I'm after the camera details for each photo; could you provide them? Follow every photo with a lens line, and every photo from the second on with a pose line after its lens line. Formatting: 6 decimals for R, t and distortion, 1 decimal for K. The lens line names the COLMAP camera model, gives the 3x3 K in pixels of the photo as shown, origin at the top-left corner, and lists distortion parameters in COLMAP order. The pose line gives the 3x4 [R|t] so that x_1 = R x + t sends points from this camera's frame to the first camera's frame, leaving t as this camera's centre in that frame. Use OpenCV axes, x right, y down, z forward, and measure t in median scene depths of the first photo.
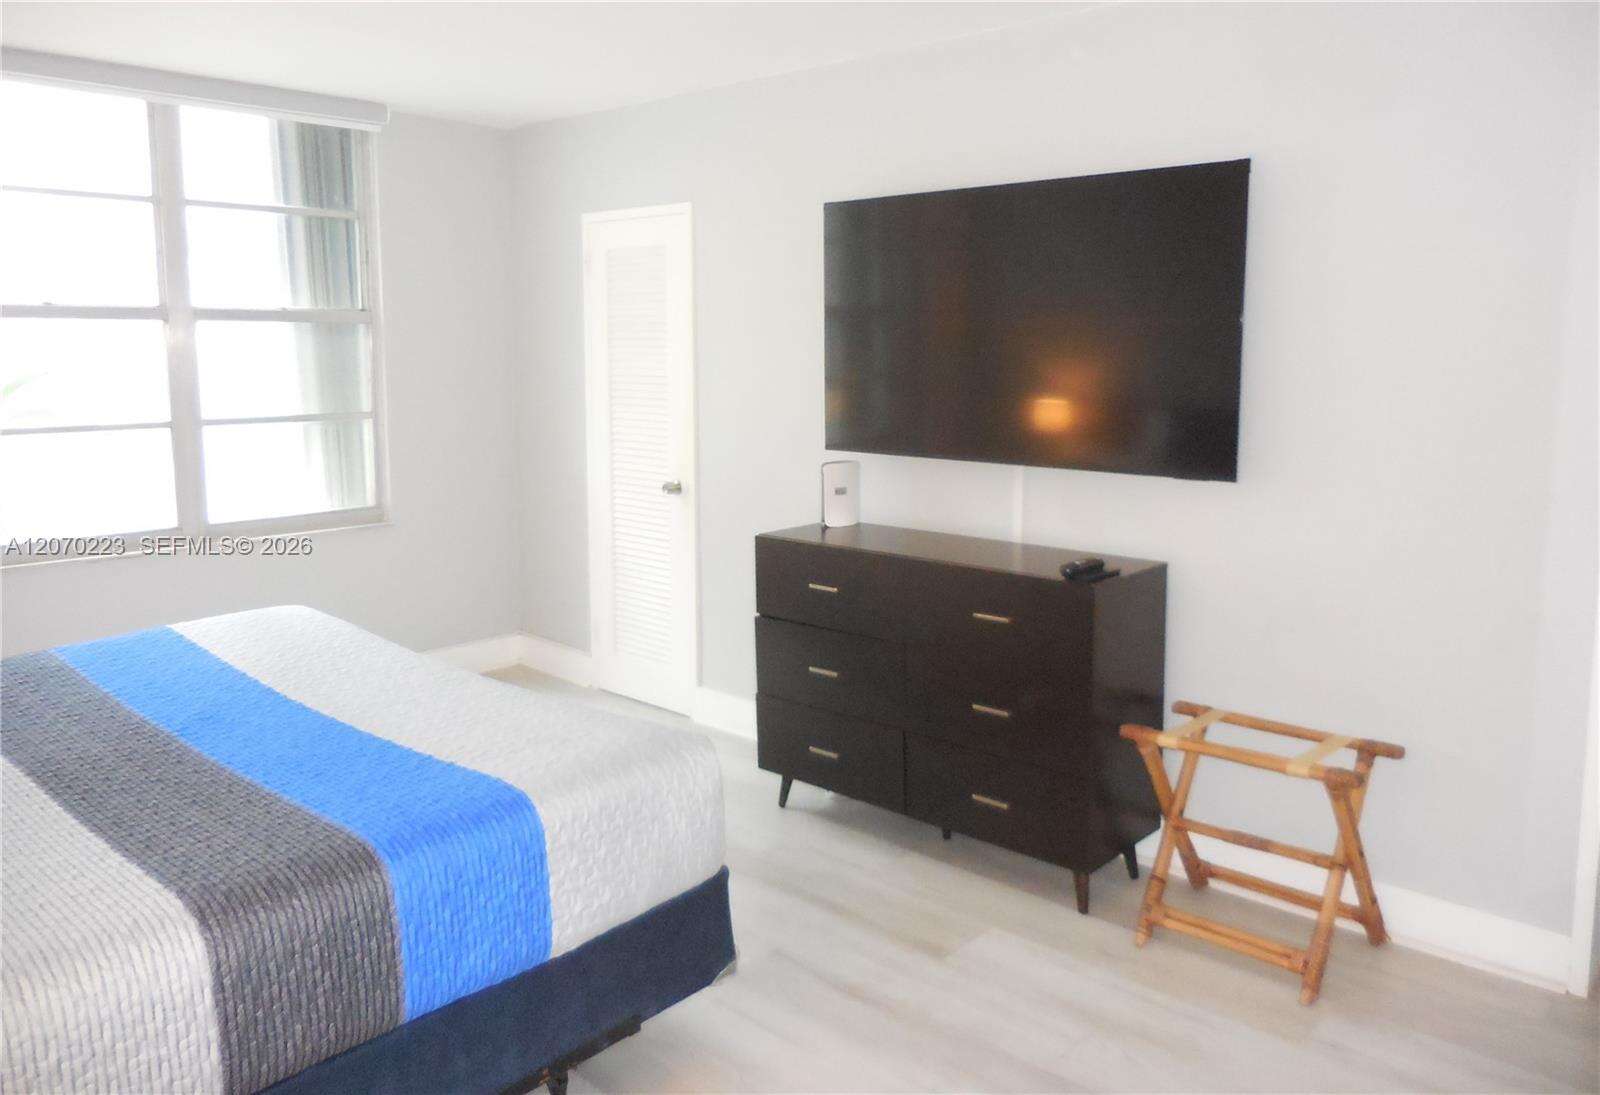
lens RADIAL K [[1188.0, 0, 814.1], [0, 1188.0, 472.6], [0, 0, 1]] dist [0.029962, 0.004191]
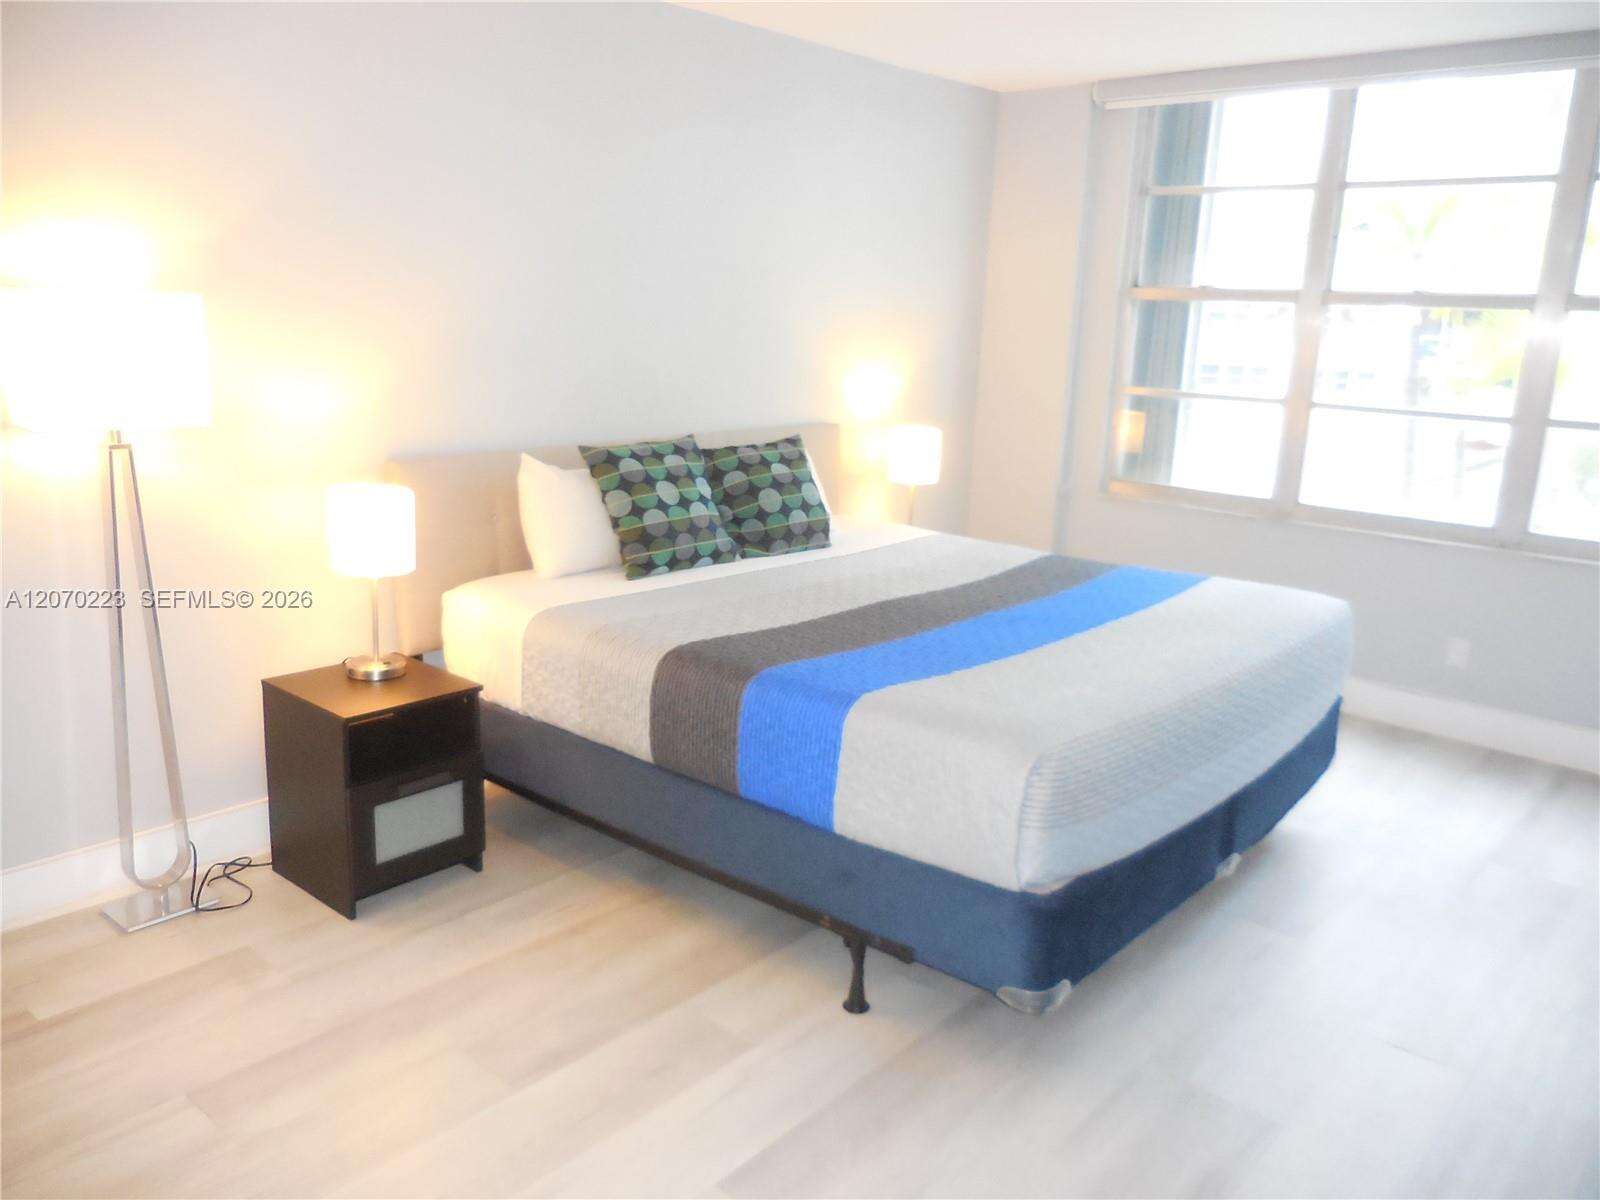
lens RADIAL K [[1224.5, 0, 800.0], [0, 1224.5, 600.0], [0, 0, 1]] dist [0.006241, 0.012800]
pose [[0.054947, 0.234296, -0.970611, 0.685148], [-0.154819, 0.962323, 0.223531, -0.060958], [0.986414, 0.137987, 0.089150, 0.625171]]
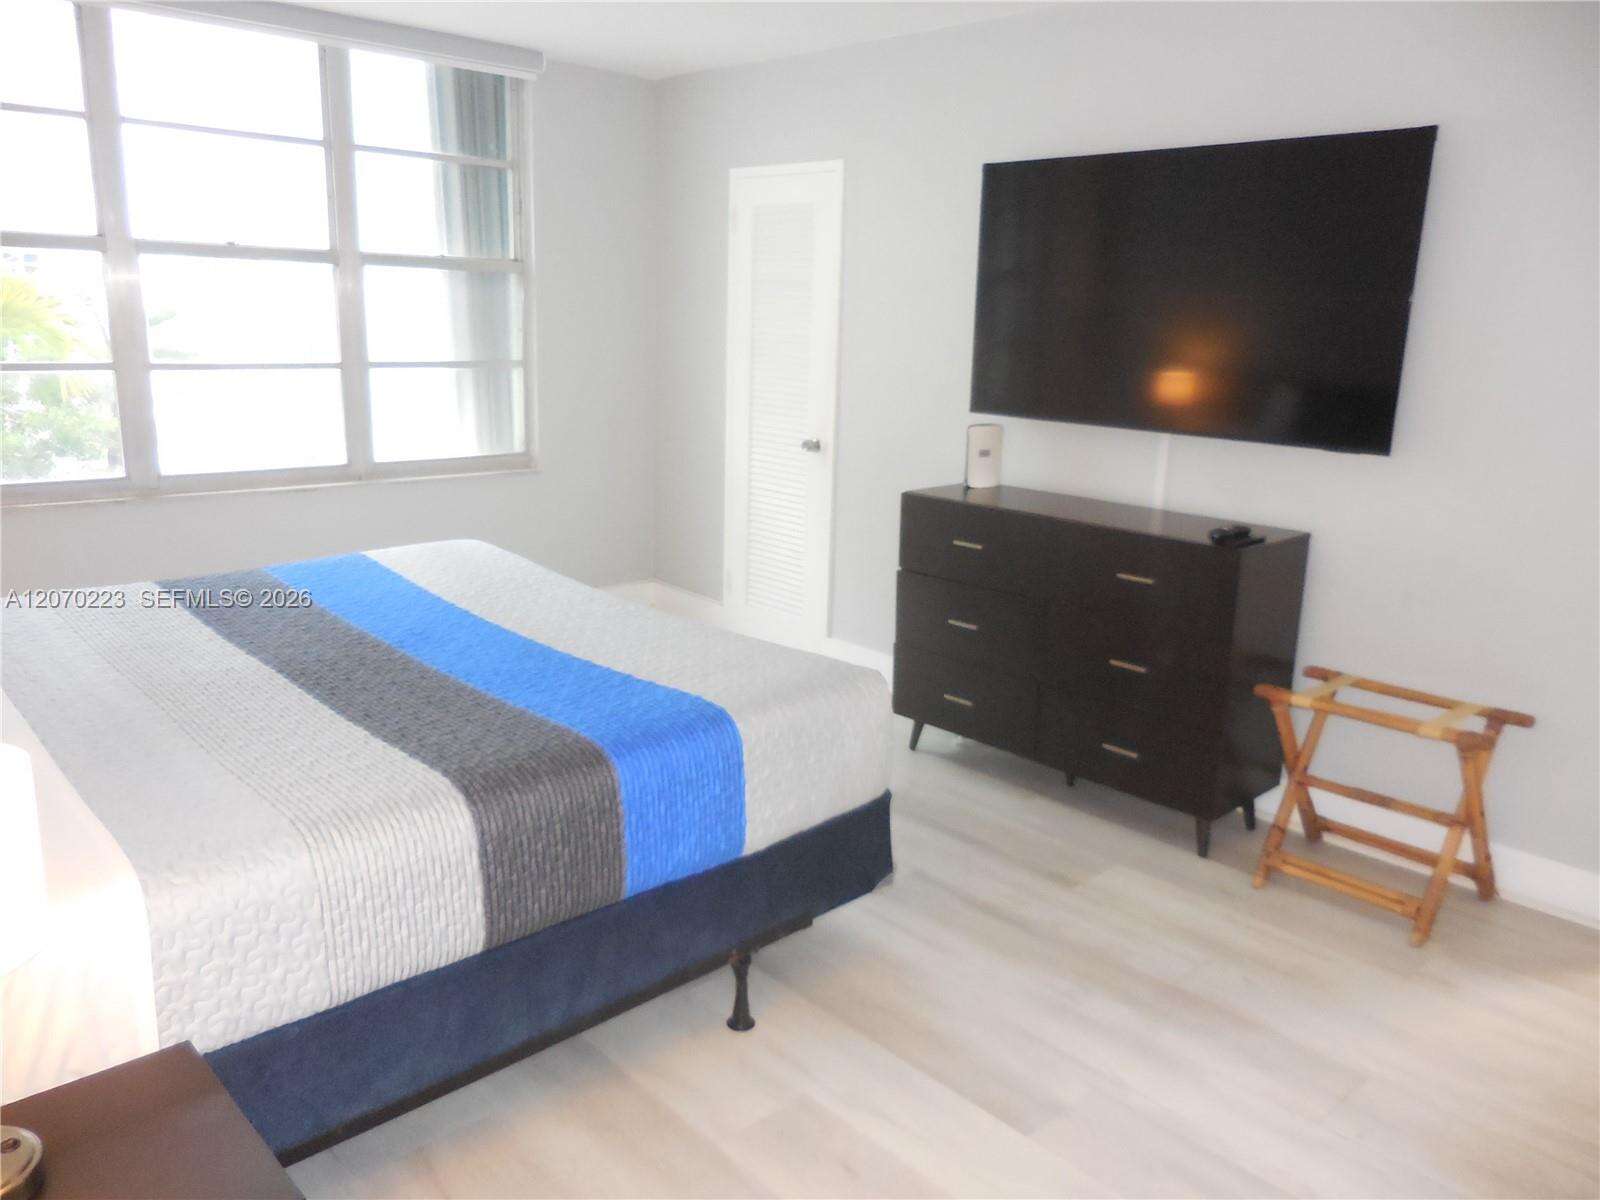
lens RADIAL K [[1213.0, 0, 801.0], [0, 1213.0, 579.2], [0, 0, 1]] dist [0.025796, 0.010771]
pose [[0.997857, 0.043263, -0.049092, -0.091561], [-0.037708, 0.993335, 0.108918, 0.017827], [0.053477, -0.106834, 0.992838, -0.074429]]
